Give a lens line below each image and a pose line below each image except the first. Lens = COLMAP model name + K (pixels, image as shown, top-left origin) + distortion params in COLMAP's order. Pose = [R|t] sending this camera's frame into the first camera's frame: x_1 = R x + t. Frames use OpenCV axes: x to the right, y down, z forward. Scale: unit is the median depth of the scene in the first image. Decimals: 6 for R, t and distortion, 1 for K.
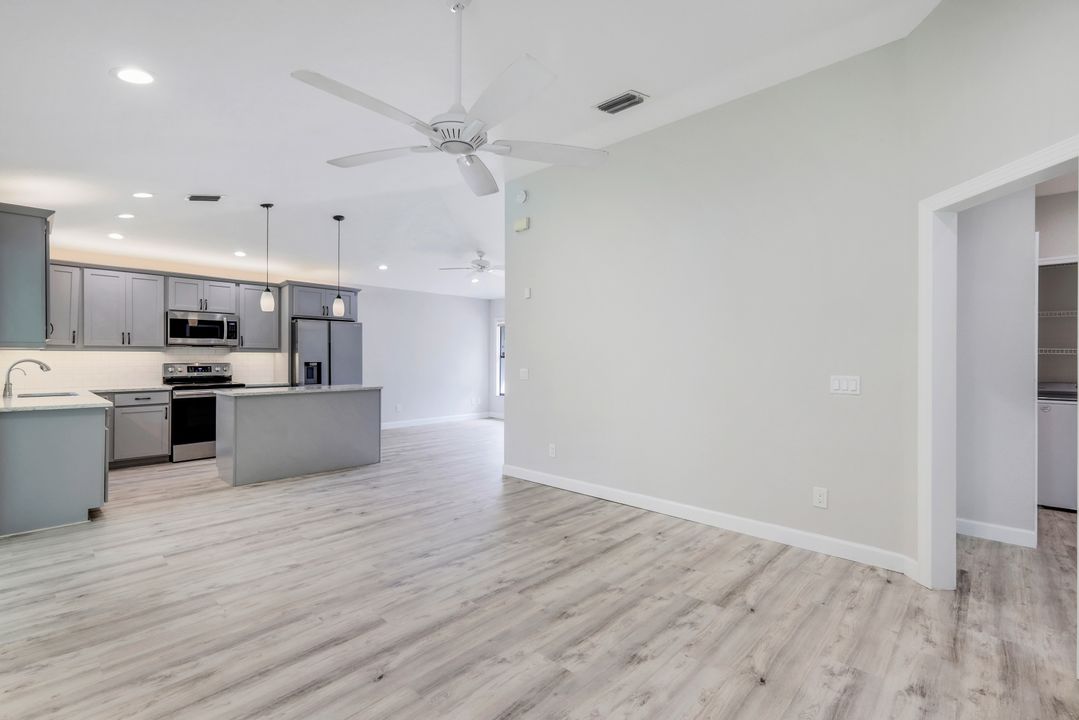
lens RADIAL K [[487.0, 0, 547.0], [0, 487.0, 357.6], [0, 0, 1]] dist [0.001659, 0.000138]
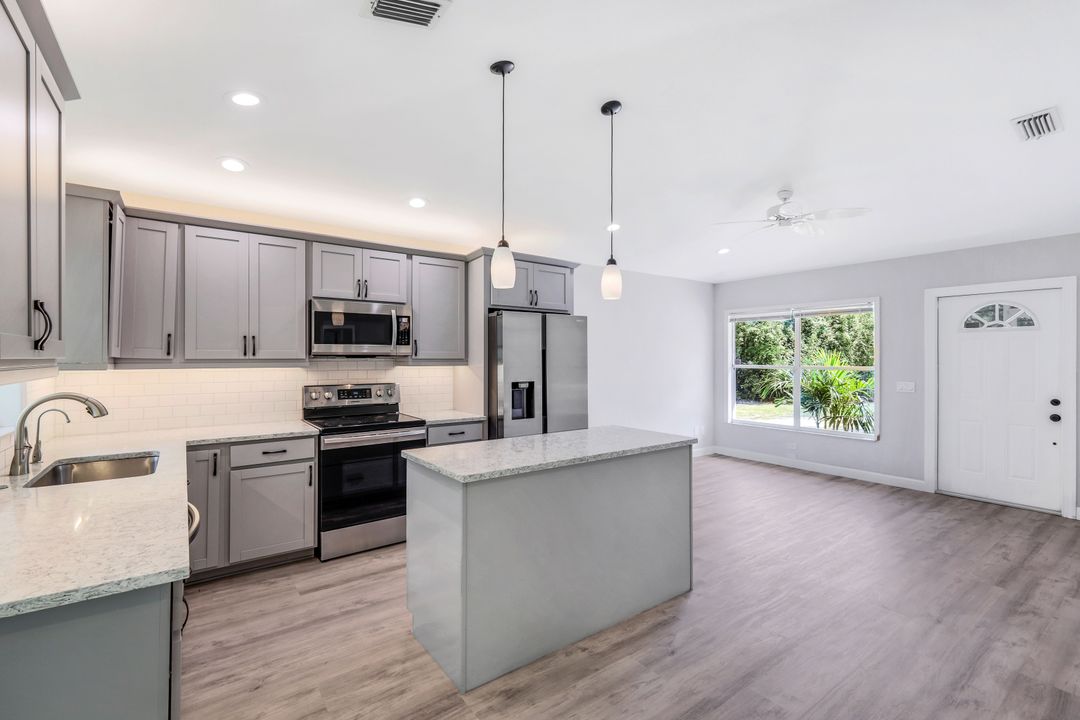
lens RADIAL K [[486.9, 0, 542.7], [0, 486.9, 357.1], [0, 0, 1]] dist [-0.000172, -0.000223]
pose [[0.982606, -0.001569, -0.185698, -0.476514], [0.001156, 0.999997, -0.002331, -0.027950], [0.185701, 0.002076, 0.982604, 0.572618]]
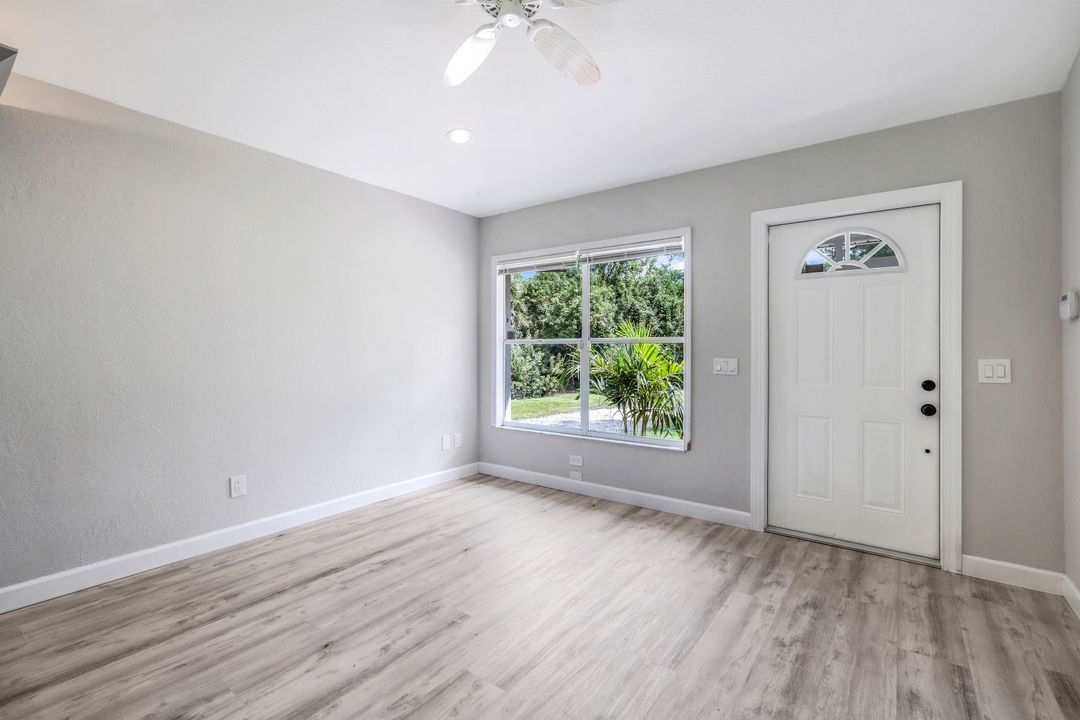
lens RADIAL K [[482.4, 0, 553.2], [0, 482.4, 350.4], [0, 0, 1]] dist [0.001963, 0.000274]
pose [[0.991910, -0.001275, 0.126936, -0.222349], [0.001192, 0.999999, 0.000726, 0.012279], [-0.126937, -0.000569, 0.991911, 1.120345]]
